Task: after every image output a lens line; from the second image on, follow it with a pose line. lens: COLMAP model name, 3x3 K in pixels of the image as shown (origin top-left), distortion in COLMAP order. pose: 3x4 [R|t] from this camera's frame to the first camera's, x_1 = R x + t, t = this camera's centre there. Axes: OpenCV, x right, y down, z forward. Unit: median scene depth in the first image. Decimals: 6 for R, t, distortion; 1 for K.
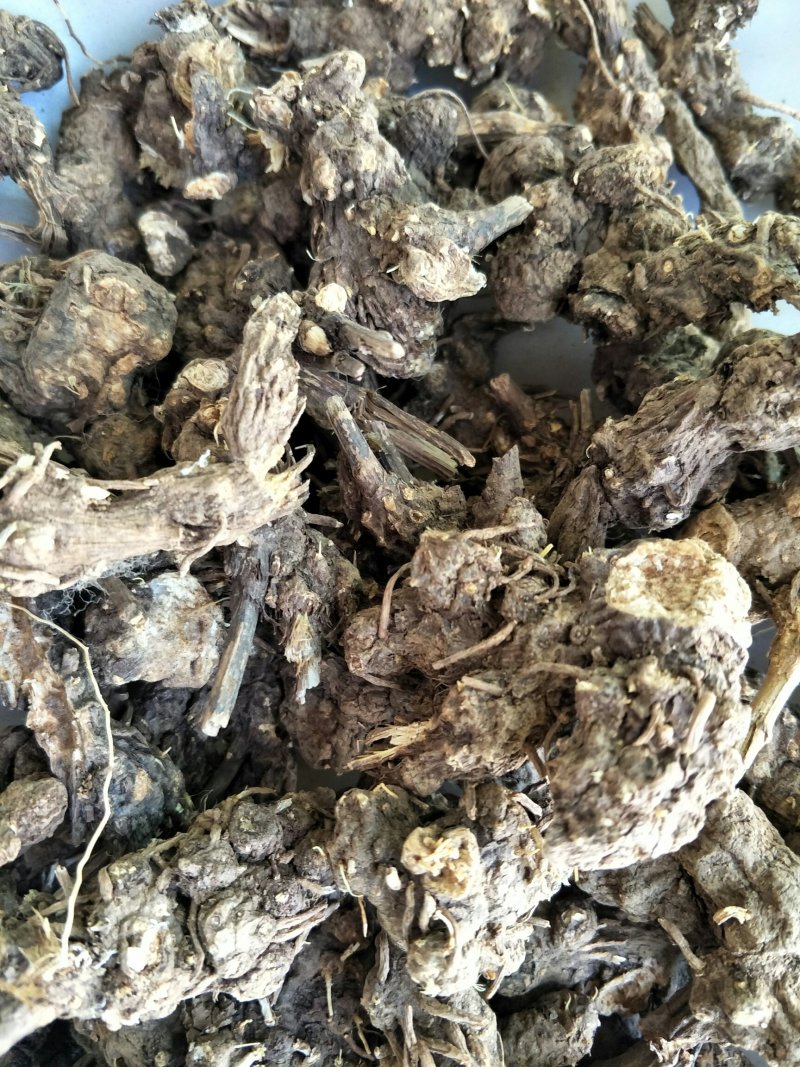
lens RADIAL K [[1015.3, 0, 400.0], [0, 1015.3, 533.5], [0, 0, 1]] dist [0.015803, -0.074403]
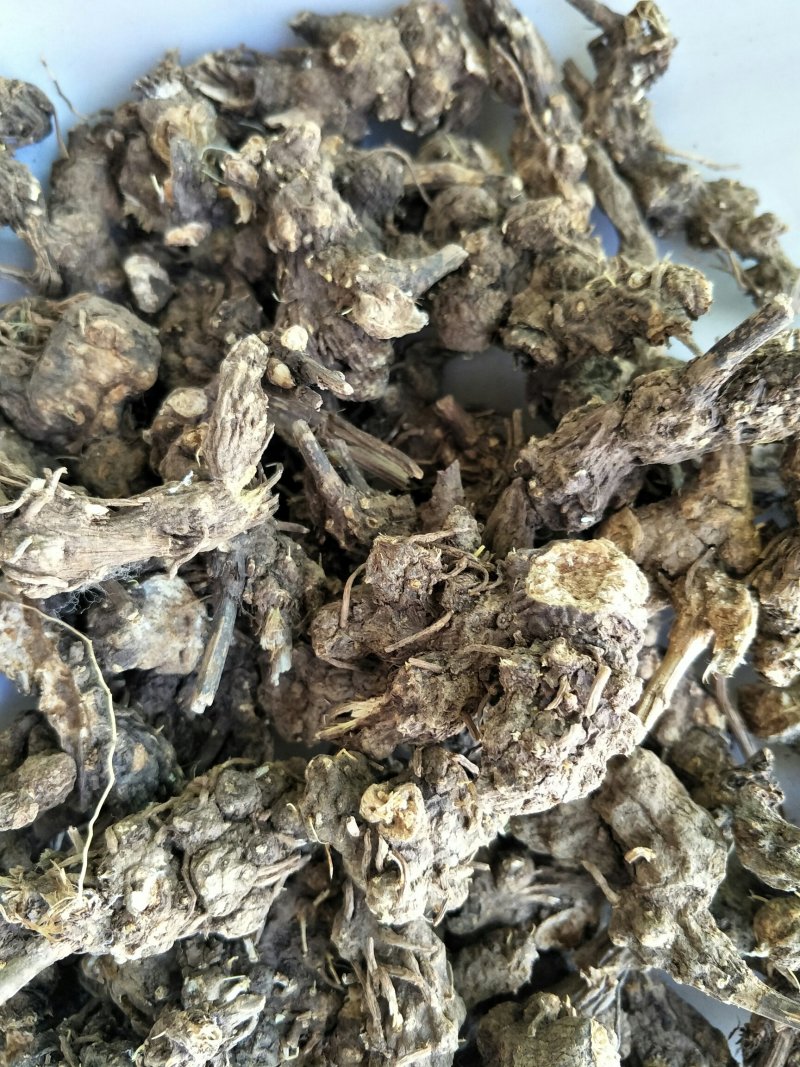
lens RADIAL K [[1036.5, 0, 400.0], [0, 1036.5, 533.5], [0, 0, 1]] dist [0.055422, -0.186744]
pose [[0.999716, -0.018023, 0.015613, 0.030898], [0.017878, 0.999796, 0.009411, -0.015643], [-0.015780, -0.009130, 0.999834, -0.196802]]
